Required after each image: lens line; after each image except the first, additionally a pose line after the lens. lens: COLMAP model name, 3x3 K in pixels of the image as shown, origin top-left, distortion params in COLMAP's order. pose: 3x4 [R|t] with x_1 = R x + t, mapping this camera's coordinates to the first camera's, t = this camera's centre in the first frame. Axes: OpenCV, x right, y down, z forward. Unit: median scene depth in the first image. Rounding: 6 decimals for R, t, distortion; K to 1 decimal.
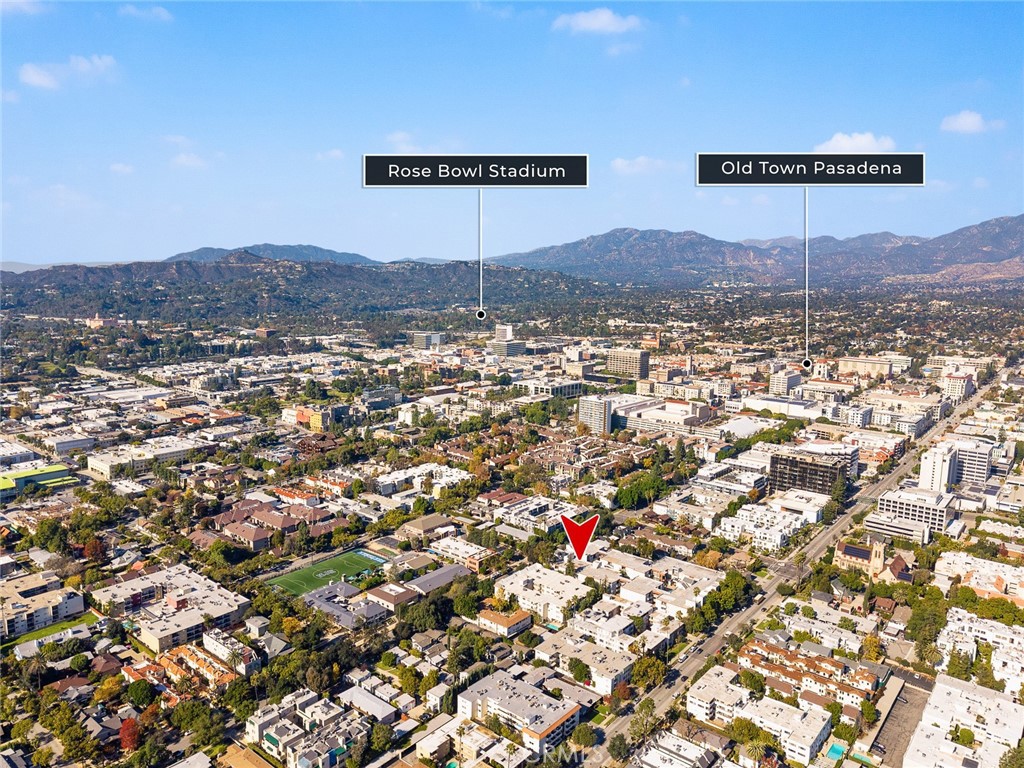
lens RADIAL K [[710.0, 0, 512.0], [0, 710.0, 384.0], [0, 0, 1]] dist [-0.006665, -0.002361]
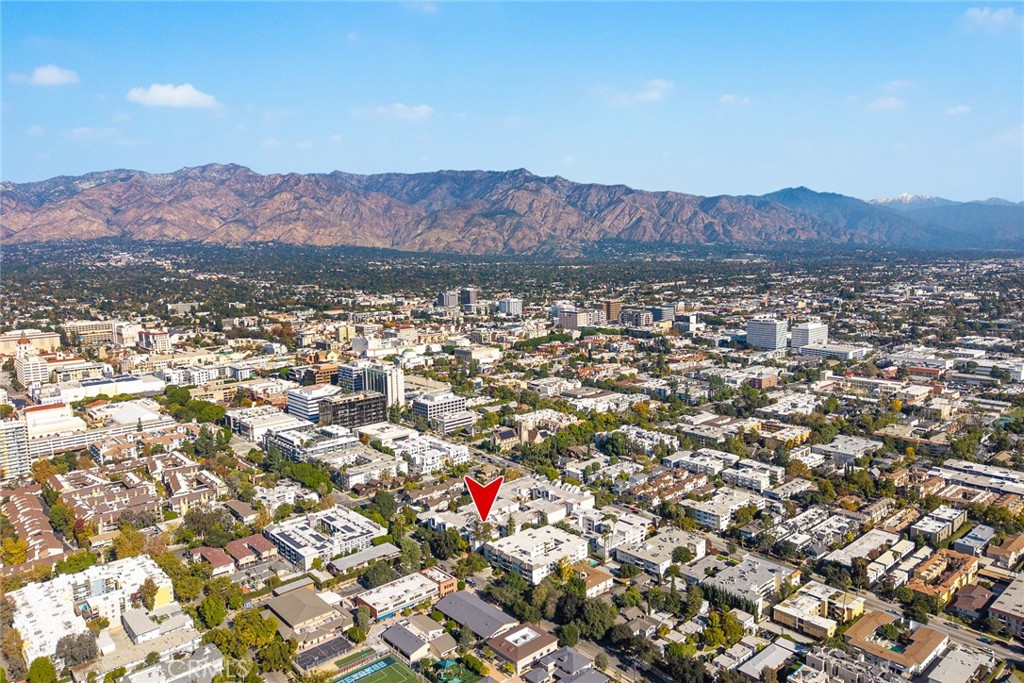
lens RADIAL K [[698.2, 0, 512.0], [0, 698.2, 341.5], [0, 0, 1]] dist [0.011215, 0.000254]
pose [[0.150476, -0.159356, 0.975686, -0.563852], [0.173031, 0.975935, 0.132711, -0.075740], [-0.973354, 0.148854, 0.174428, 0.568168]]
